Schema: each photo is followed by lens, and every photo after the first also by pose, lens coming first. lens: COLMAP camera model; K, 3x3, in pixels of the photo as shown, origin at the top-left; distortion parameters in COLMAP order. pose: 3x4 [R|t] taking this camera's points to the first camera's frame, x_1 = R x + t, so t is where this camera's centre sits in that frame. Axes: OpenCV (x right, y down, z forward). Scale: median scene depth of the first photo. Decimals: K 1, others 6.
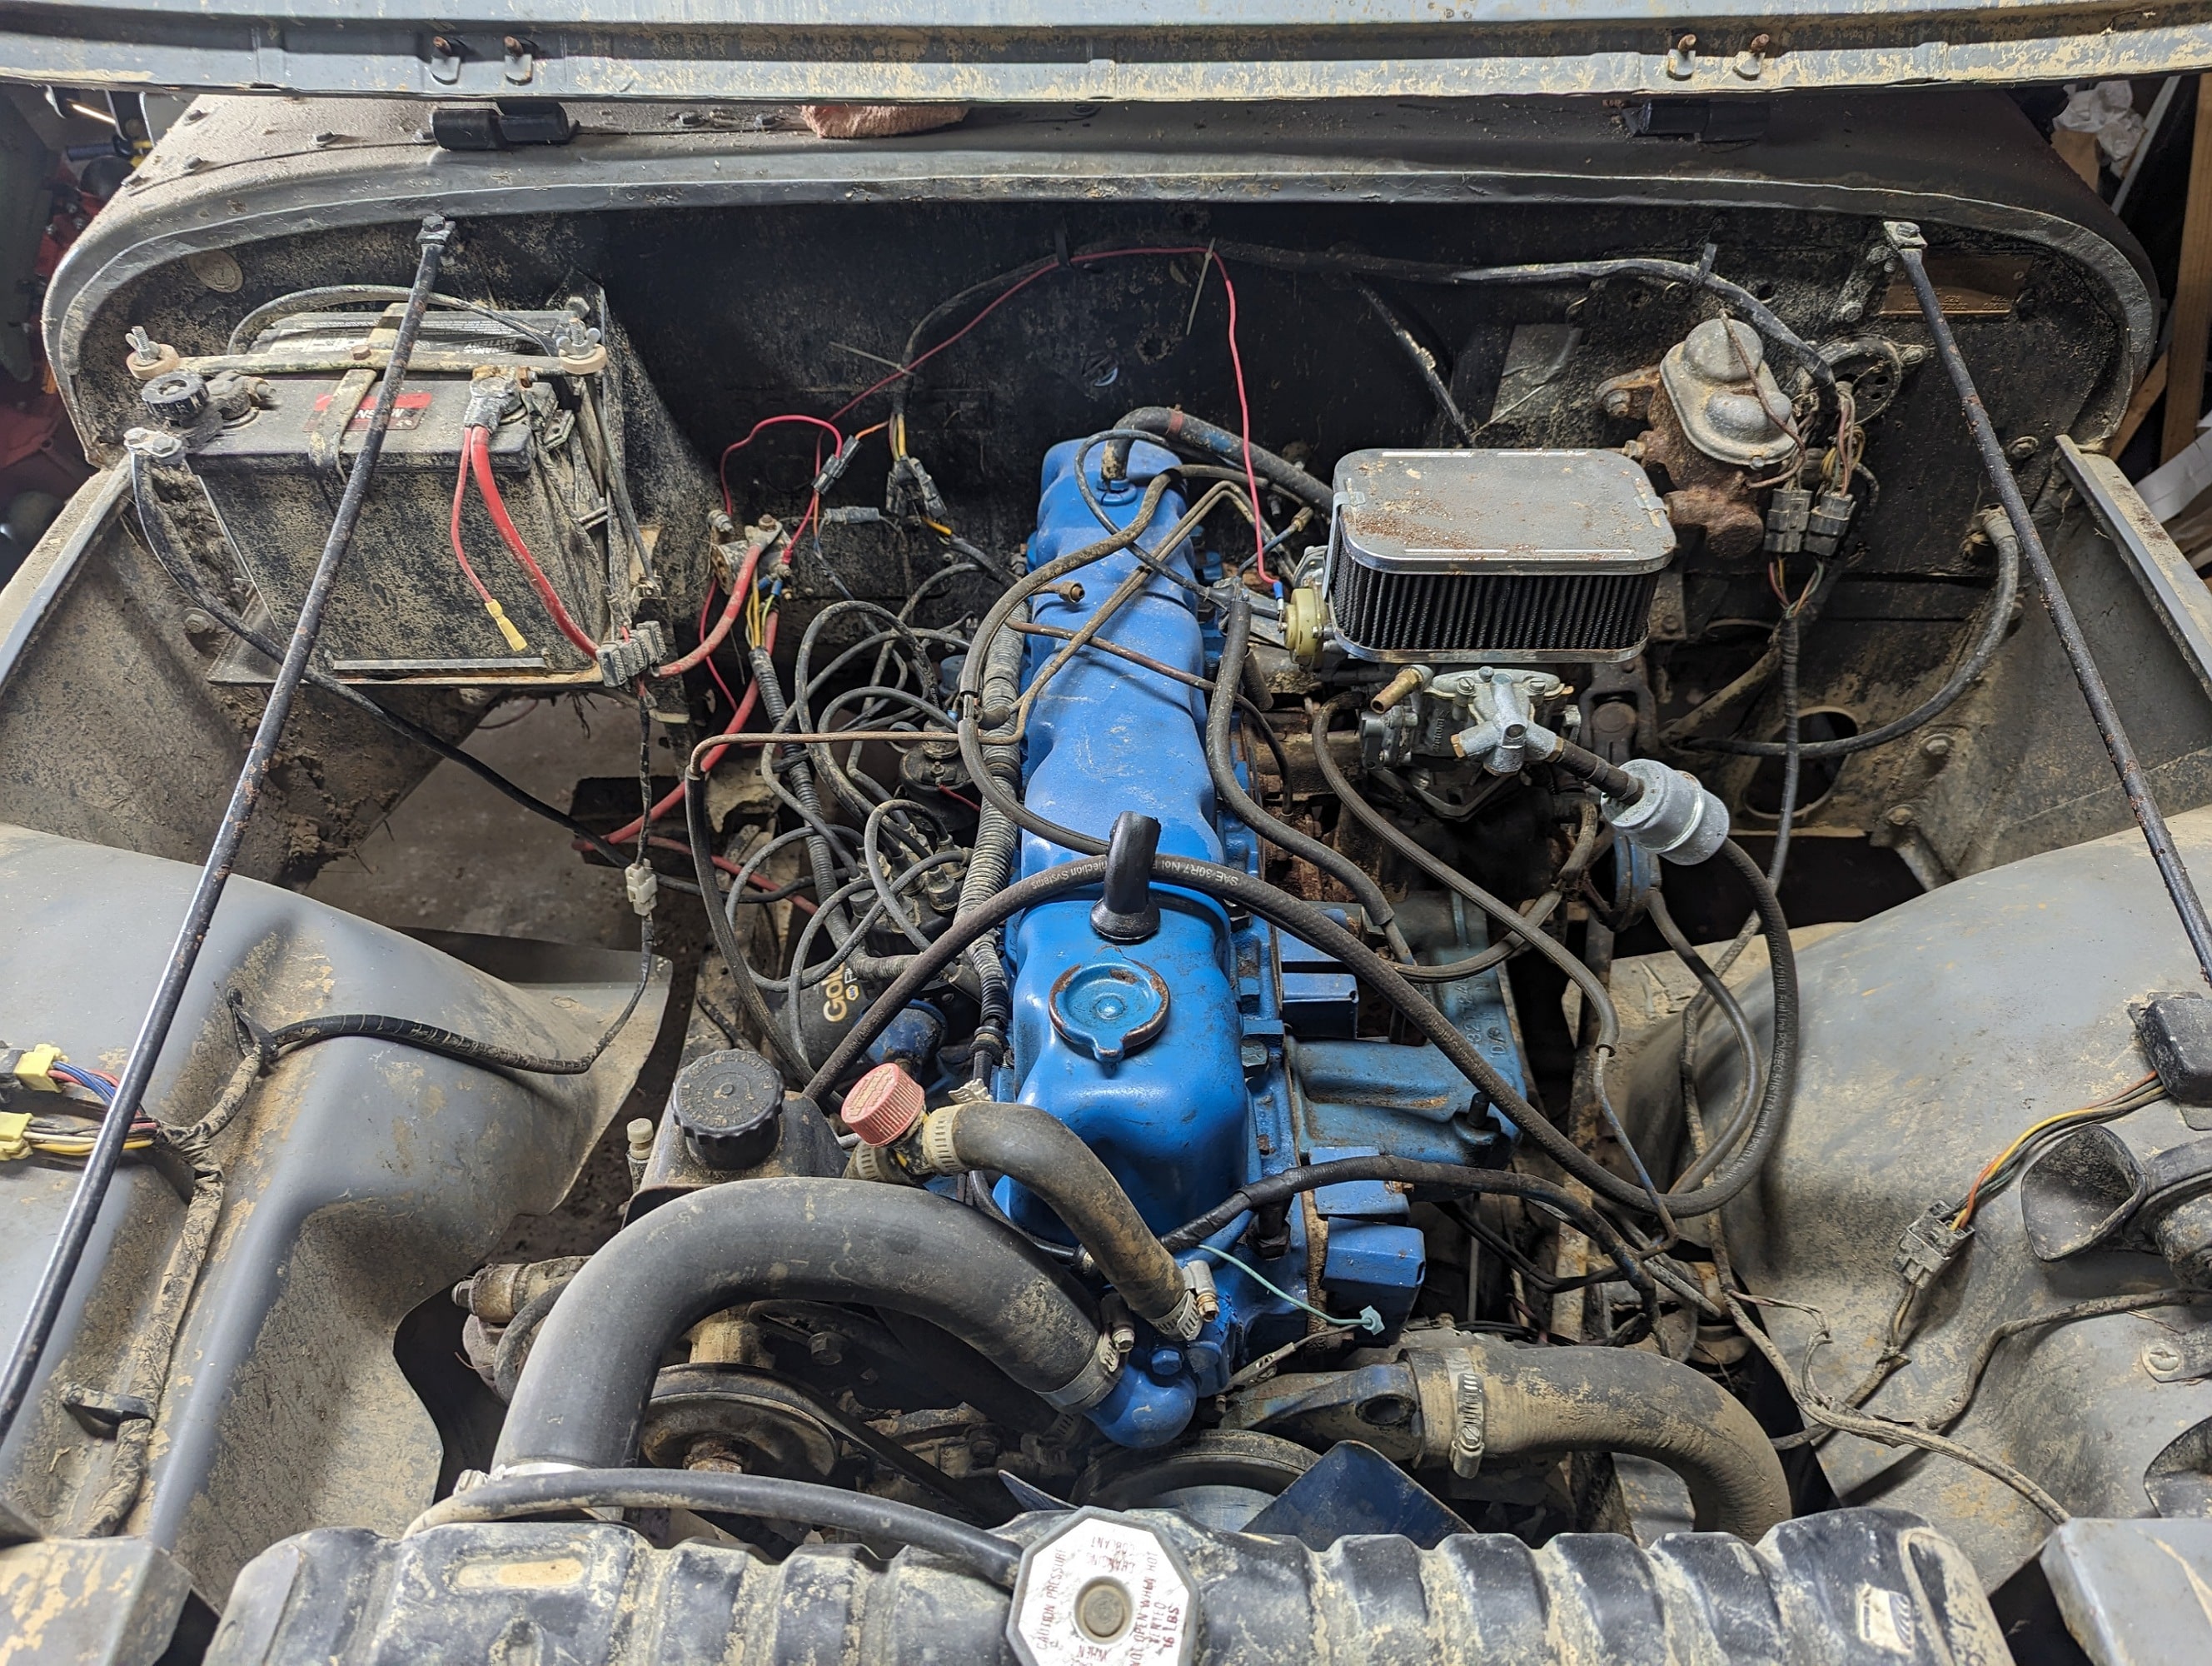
lens RADIAL K [[1568.0, 0, 1153.2], [0, 1568.0, 830.4], [0, 0, 1]] dist [0.002280, 0.001652]
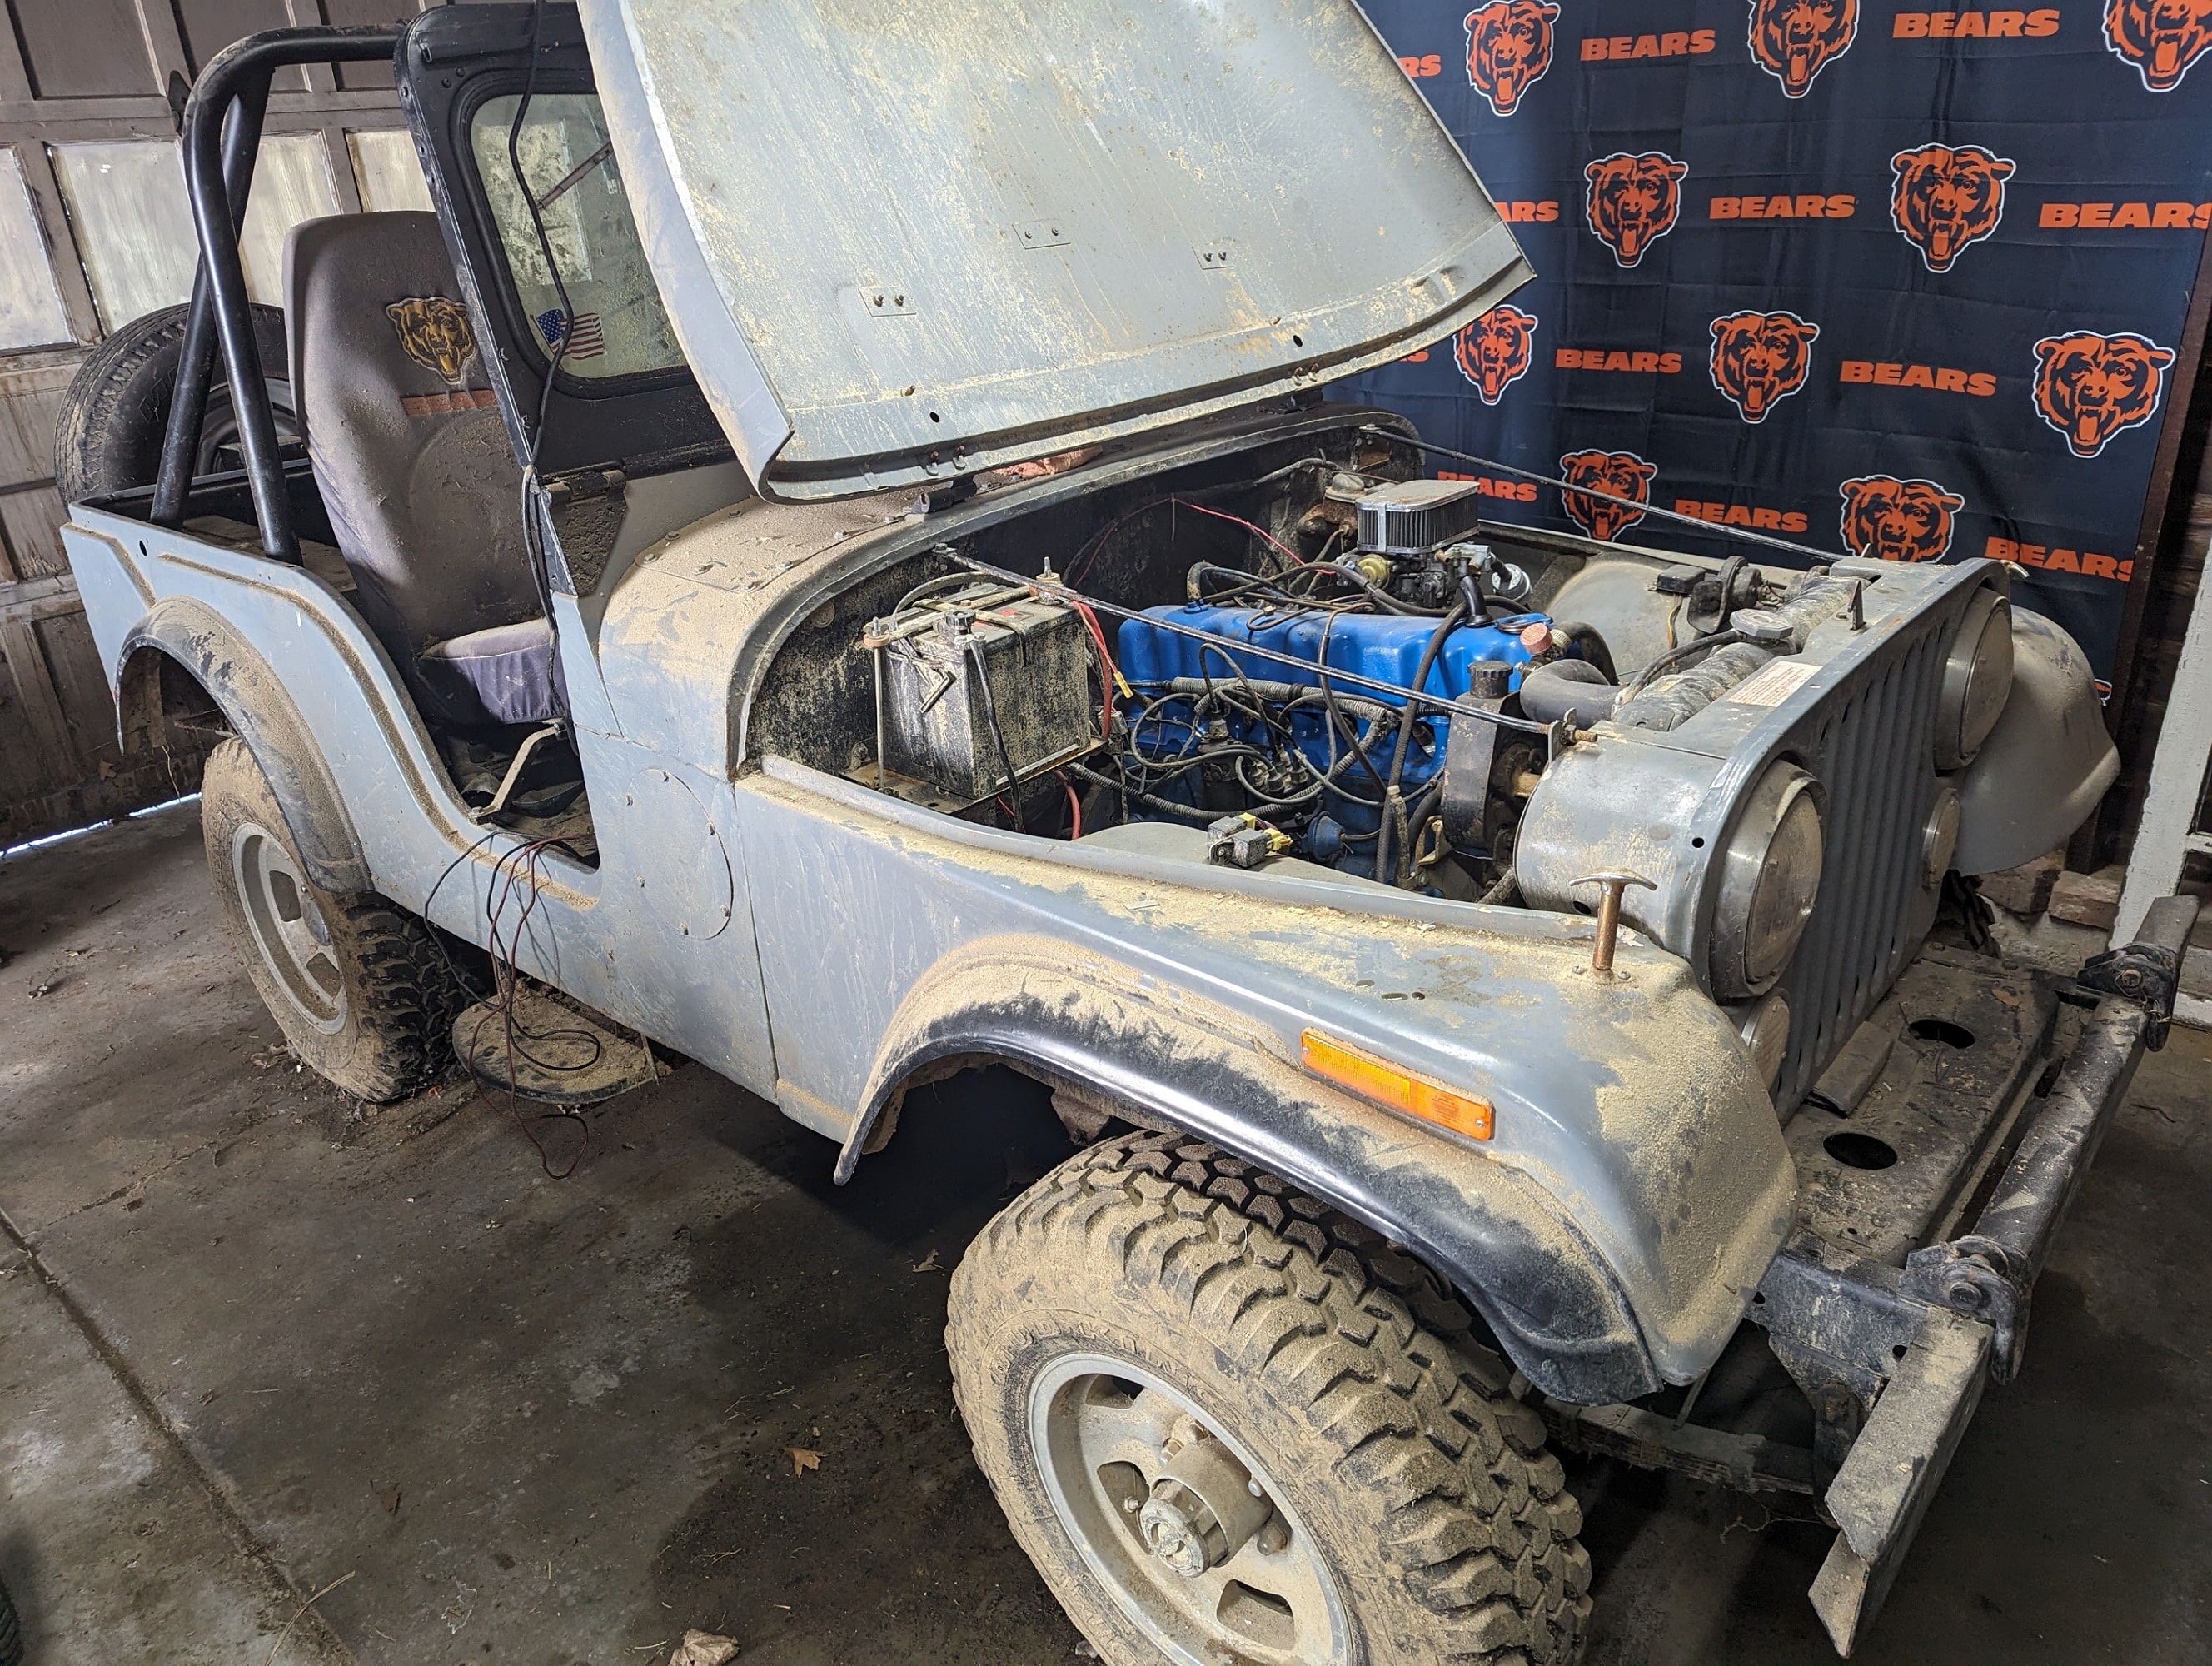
lens RADIAL K [[1568.0, 0, 1153.2], [0, 1568.0, 830.4], [0, 0, 1]] dist [0.002280, 0.001652]
pose [[0.639043, -0.335554, 0.692118, -1.733470], [0.582834, 0.798430, -0.151043, 0.312560], [-0.501924, 0.499913, 0.705804, -0.265251]]
